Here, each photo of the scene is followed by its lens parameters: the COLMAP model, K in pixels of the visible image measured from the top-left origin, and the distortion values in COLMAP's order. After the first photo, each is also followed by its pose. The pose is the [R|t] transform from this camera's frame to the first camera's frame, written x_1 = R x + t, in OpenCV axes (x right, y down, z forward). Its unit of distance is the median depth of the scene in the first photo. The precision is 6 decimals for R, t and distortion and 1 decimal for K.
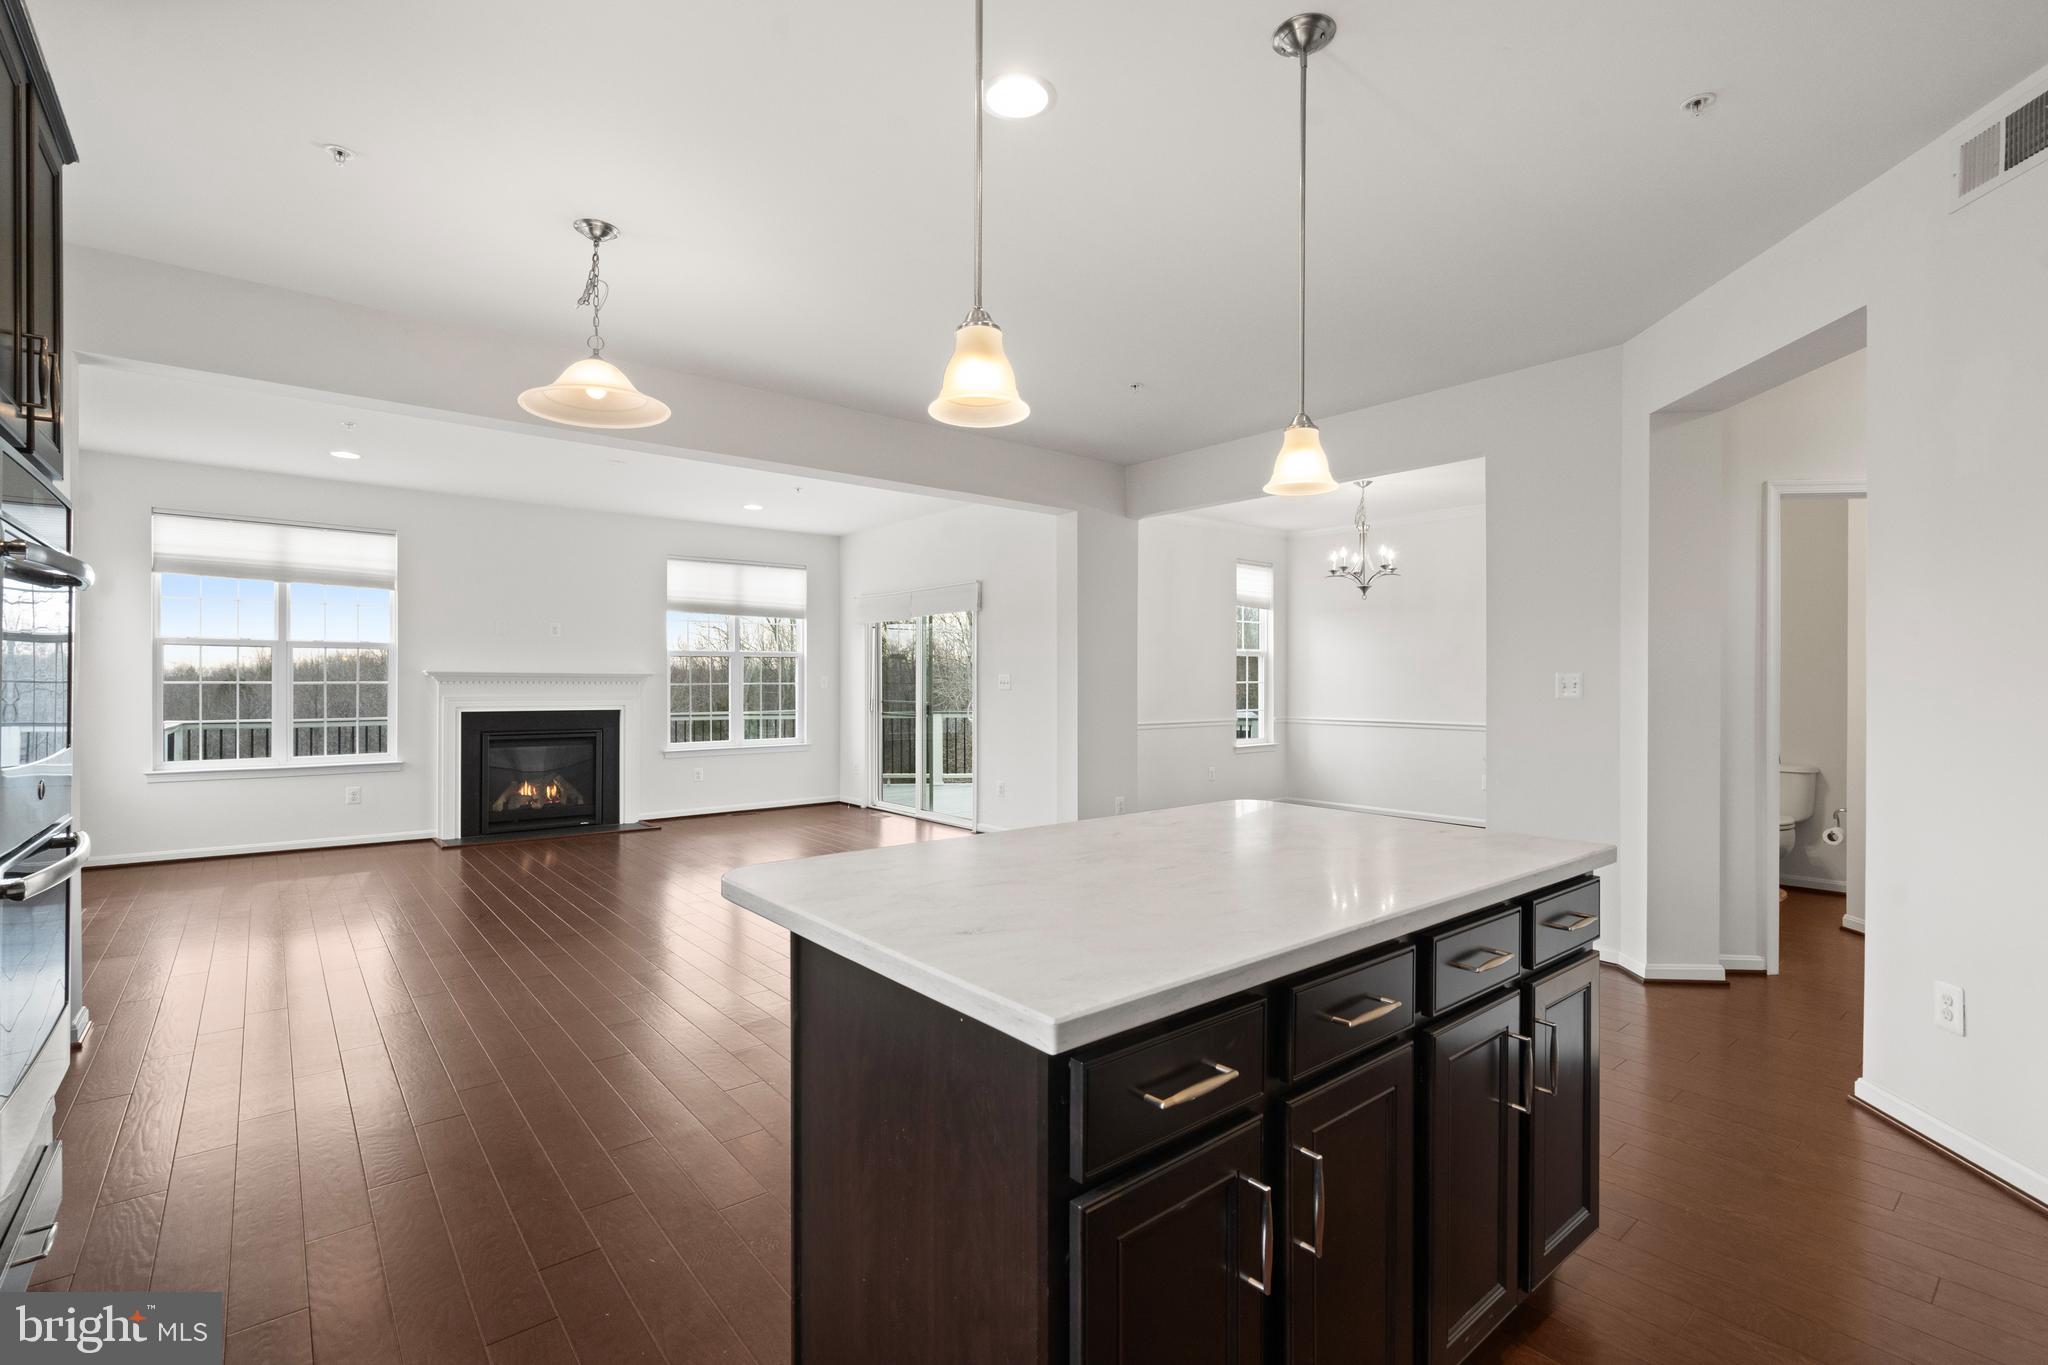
lens RADIAL K [[931.1, 0, 1018.6], [0, 931.1, 686.6], [0, 0, 1]] dist [0.000764, 0.001839]
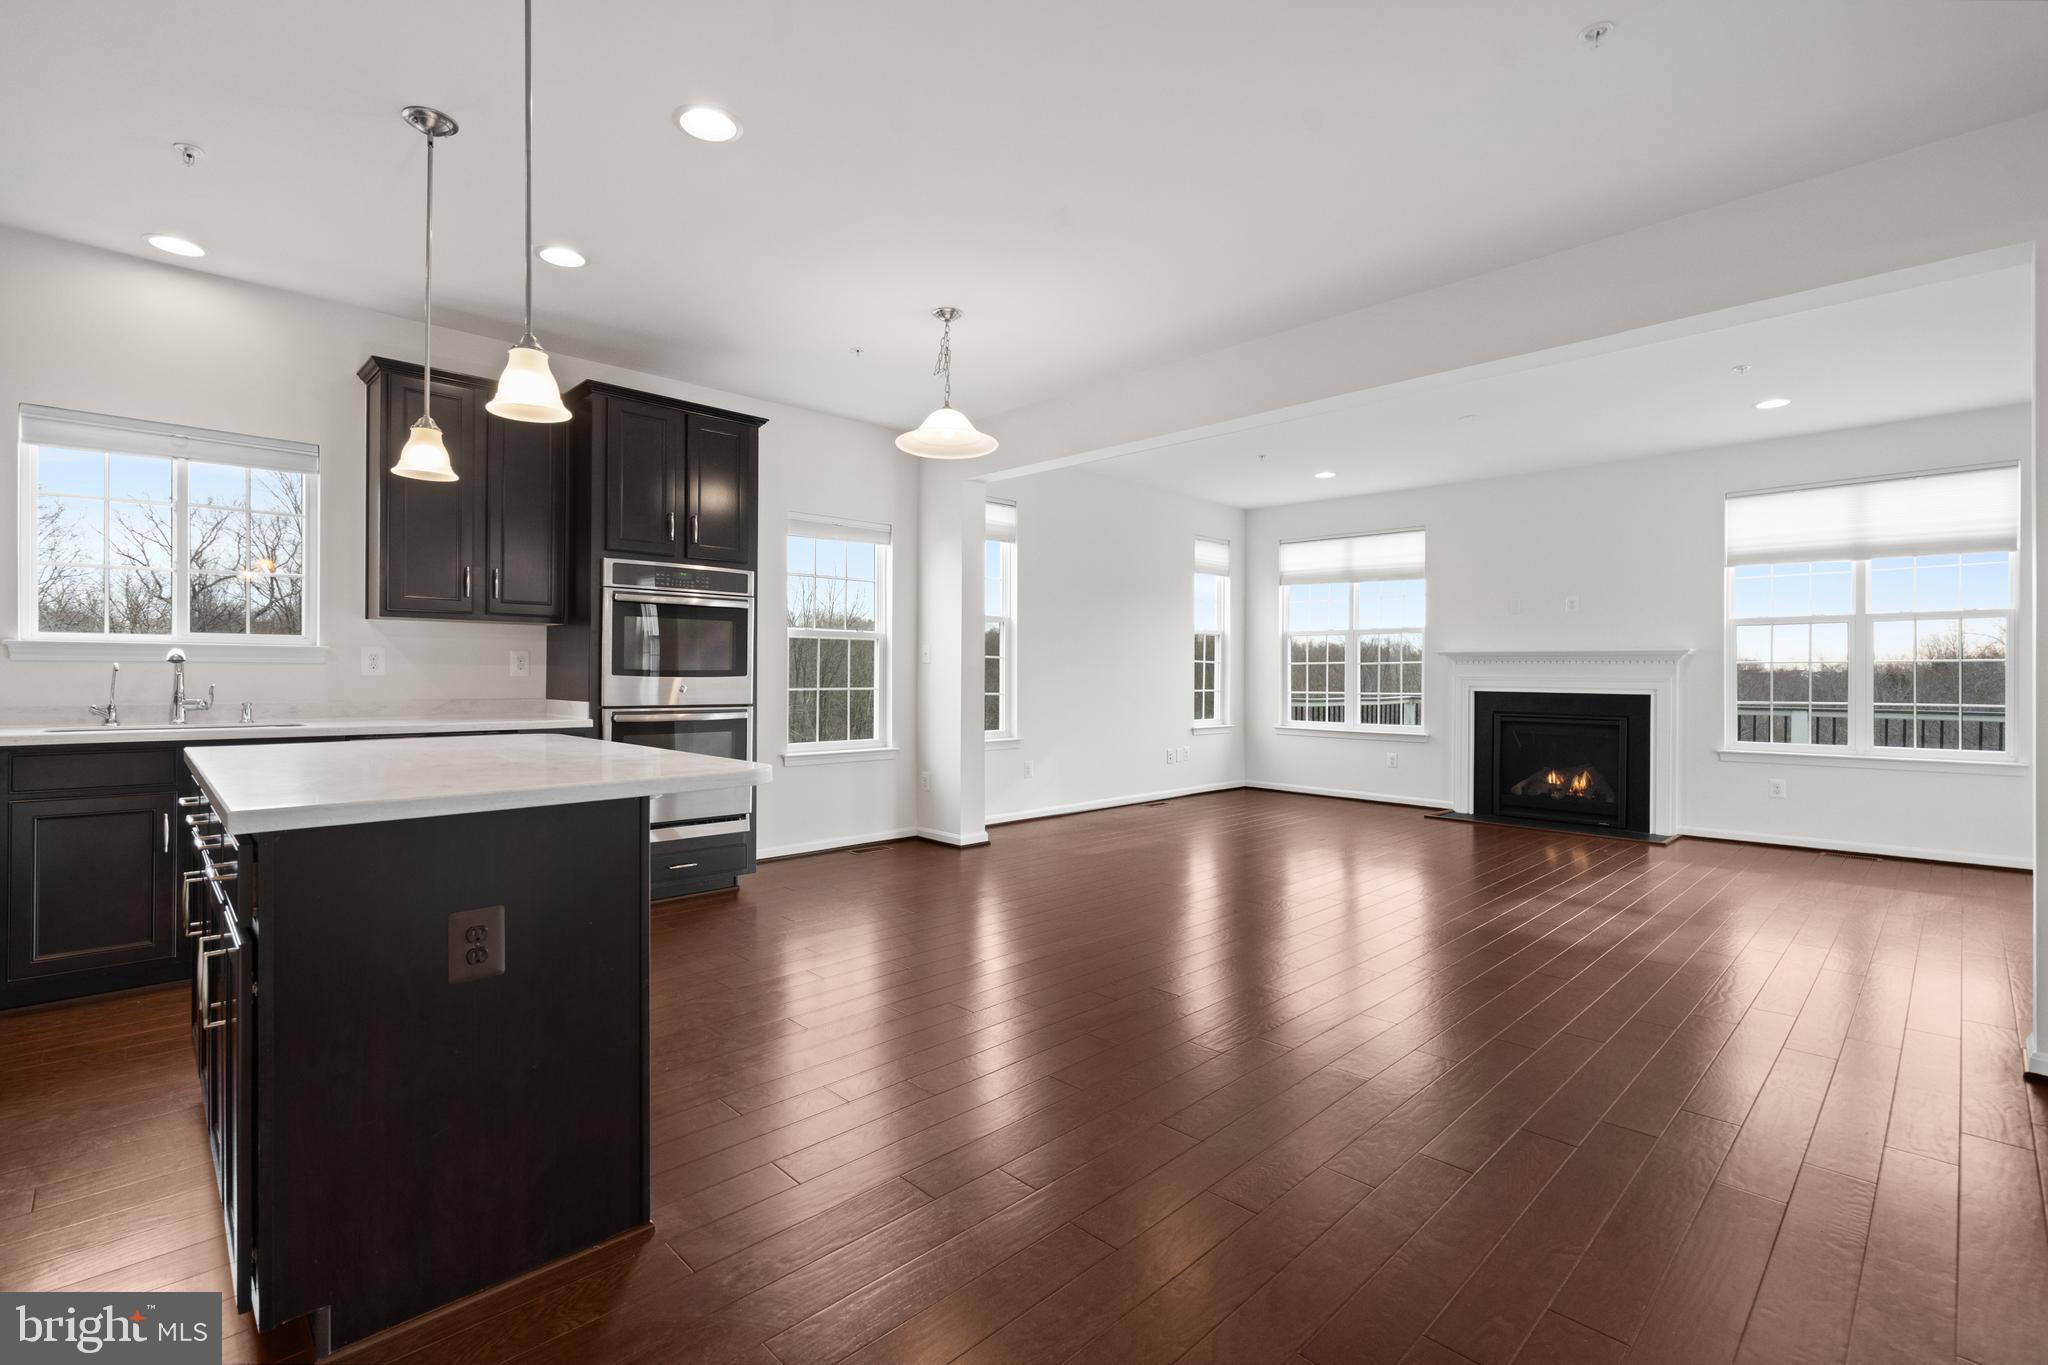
lens RADIAL K [[931.1, 0, 1018.3], [0, 931.1, 676.3], [0, 0, 1]] dist [0.000764, 0.001839]
pose [[0.083235, 0.007179, -0.996504, 0.365912], [-0.001654, 0.999974, 0.007066, 0.003788], [0.996529, 0.001060, 0.083245, 0.394303]]
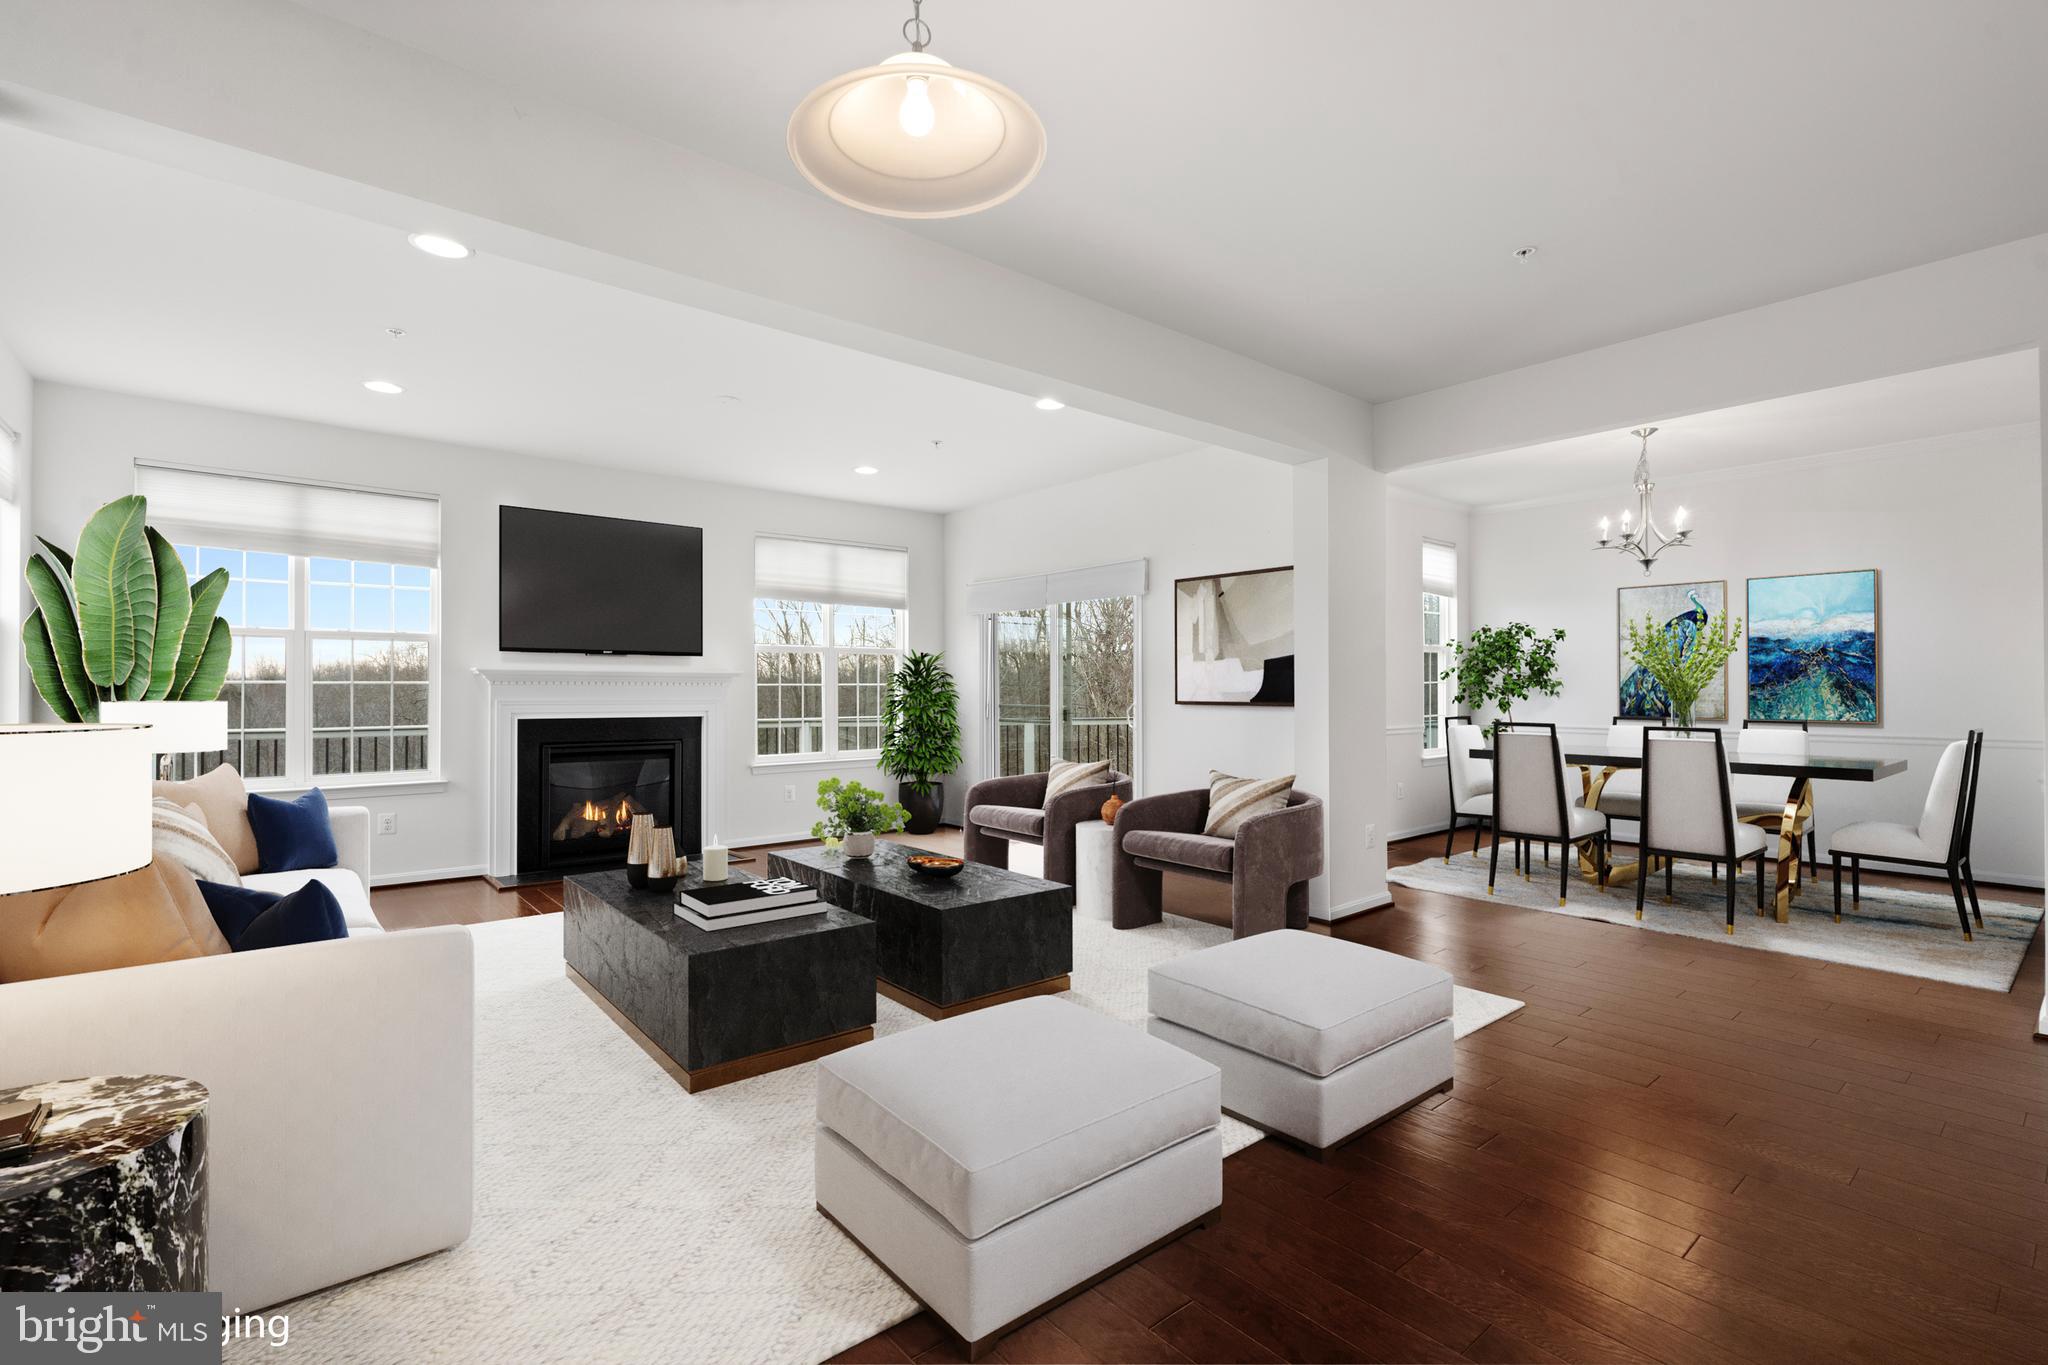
lens RADIAL K [[931.1, 0, 1021.5], [0, 931.1, 677.4], [0, 0, 1]] dist [0.000764, 0.001839]
pose [[0.999972, -0.001818, -0.007193, -0.143777], [0.001703, 0.999870, -0.016008, 0.004583], [0.007221, 0.015996, 0.999846, 0.178001]]
